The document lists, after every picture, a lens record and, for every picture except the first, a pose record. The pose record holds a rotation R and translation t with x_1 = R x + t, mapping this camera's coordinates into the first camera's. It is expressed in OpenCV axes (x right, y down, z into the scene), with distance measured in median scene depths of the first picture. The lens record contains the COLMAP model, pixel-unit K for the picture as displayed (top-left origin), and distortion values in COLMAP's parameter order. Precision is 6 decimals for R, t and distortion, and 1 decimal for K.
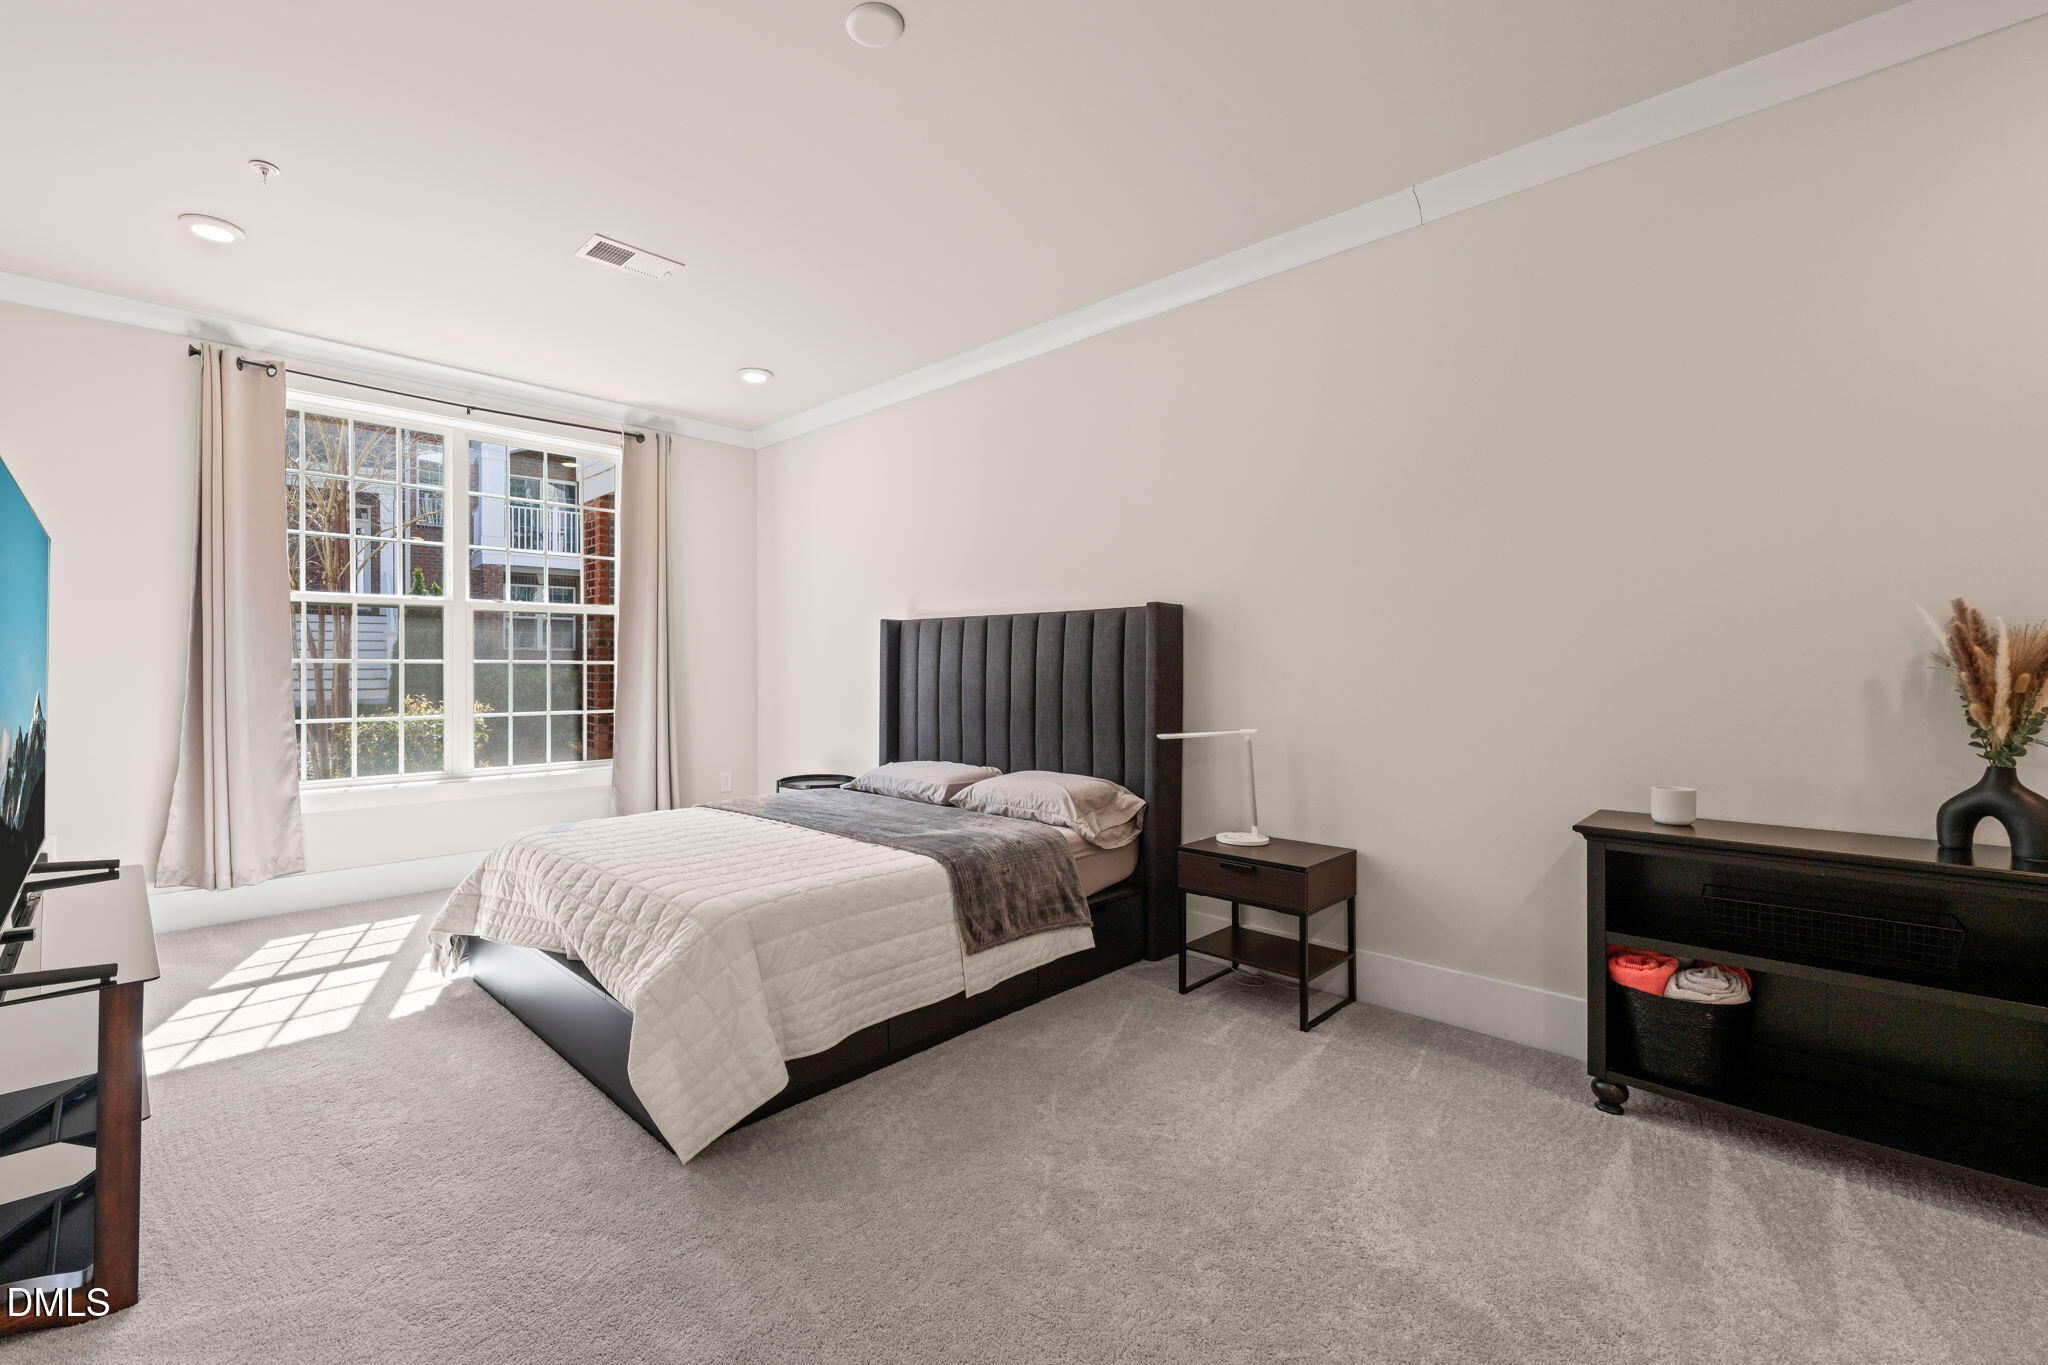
lens RADIAL K [[897.2, 0, 1016.2], [0, 897.2, 674.0], [0, 0, 1]] dist [0.001287, 0.000003]
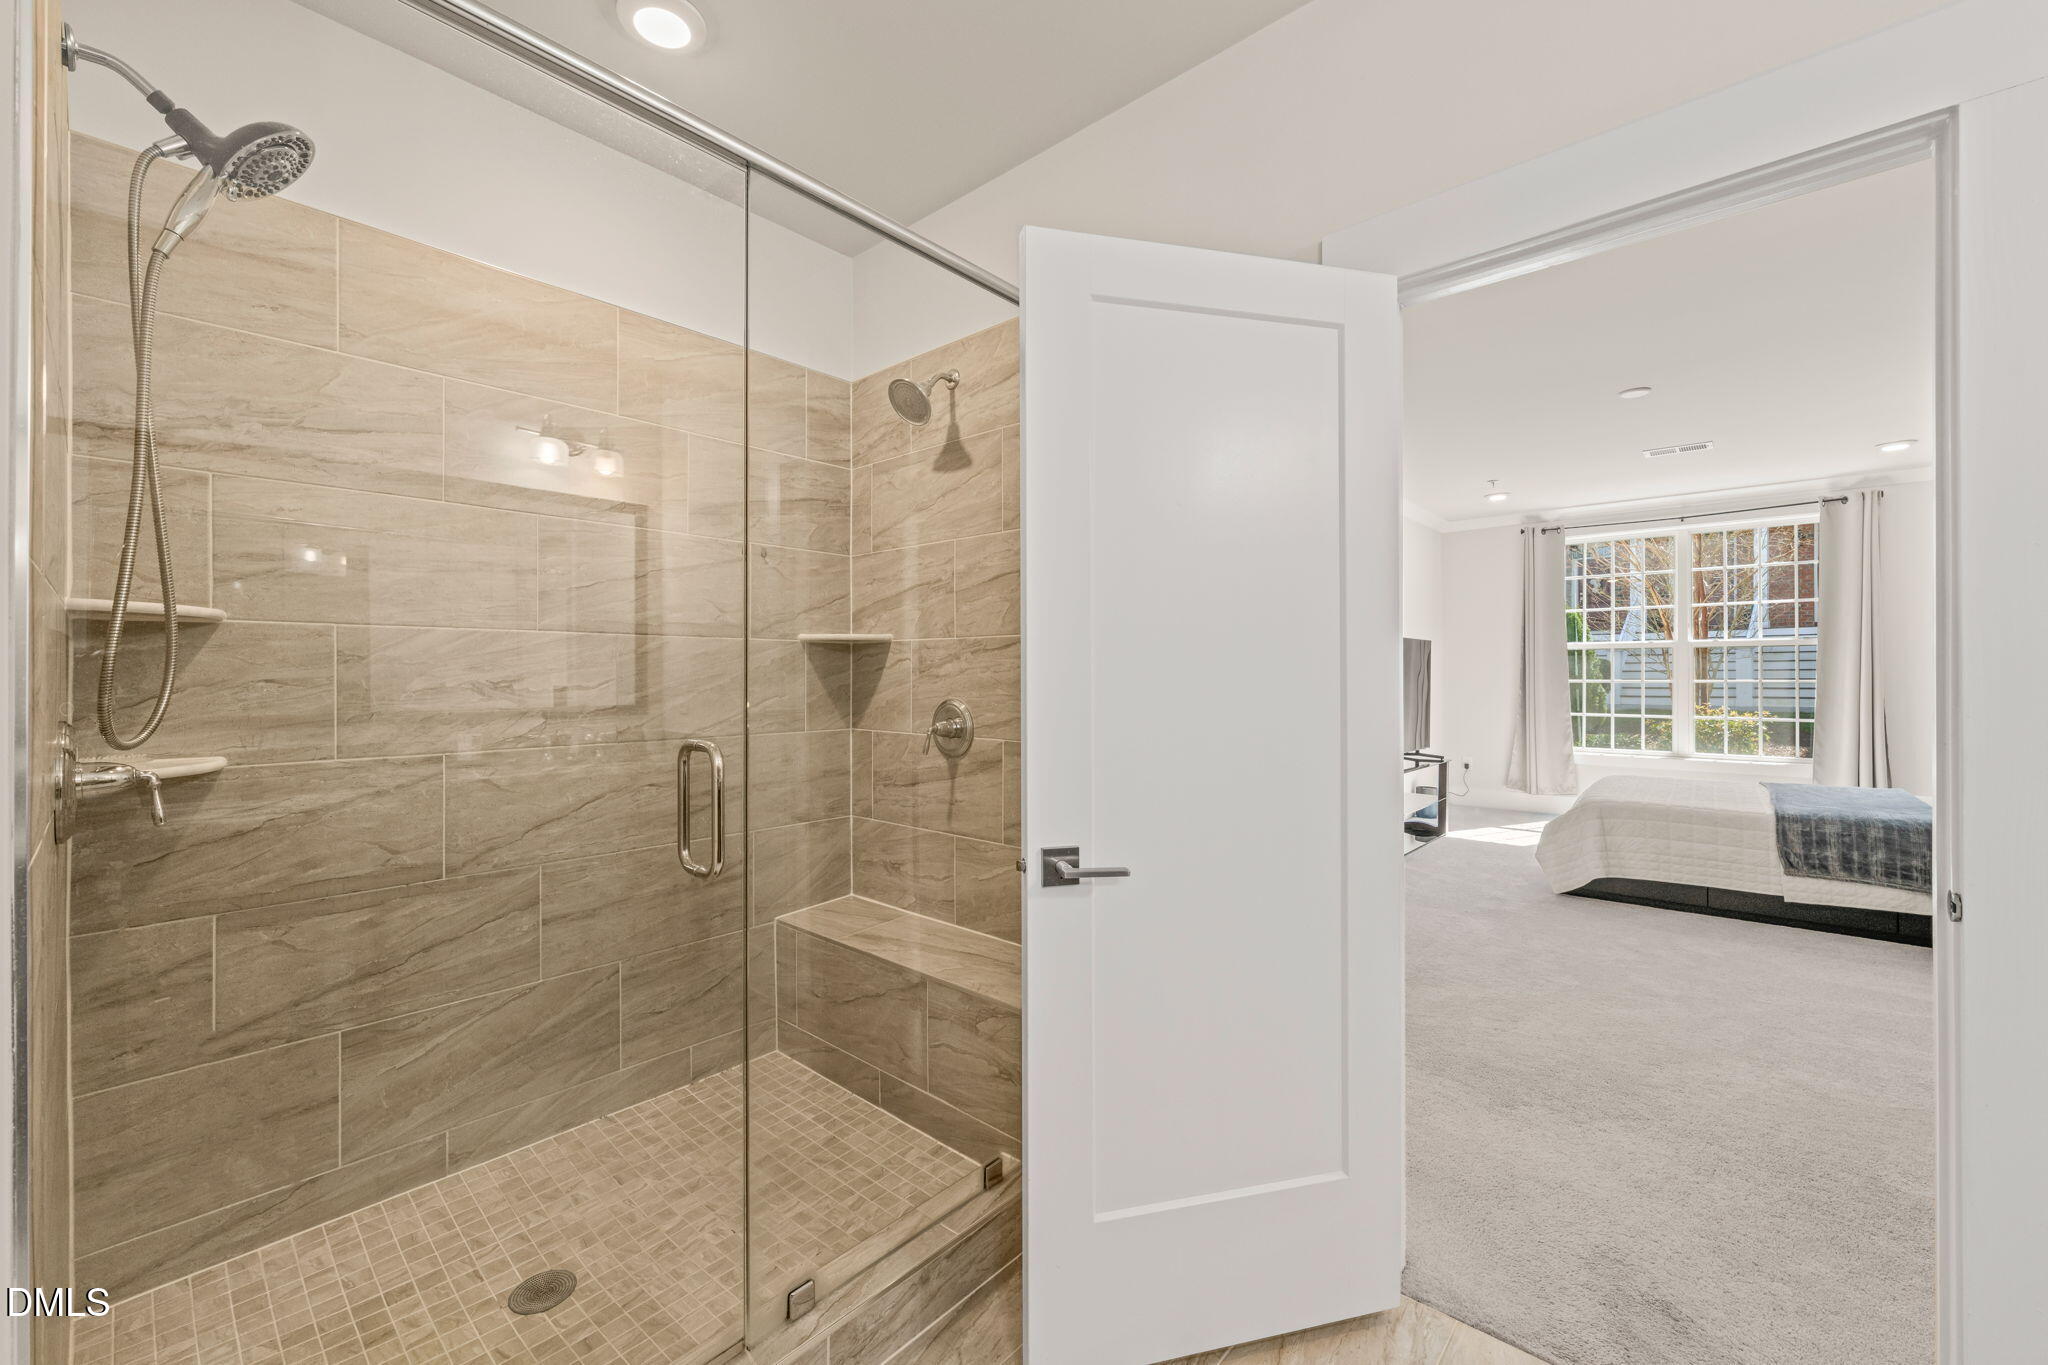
lens RADIAL K [[810.7, 0, 1022.5], [0, 810.7, 672.6], [0, 0, 1]] dist [-0.000587, -0.000029]
pose [[0.098847, 0.001380, -0.995102, 0.808147], [-0.011064, 0.999939, 0.000288, -0.020271], [0.995041, 0.010982, 0.098856, -0.320616]]
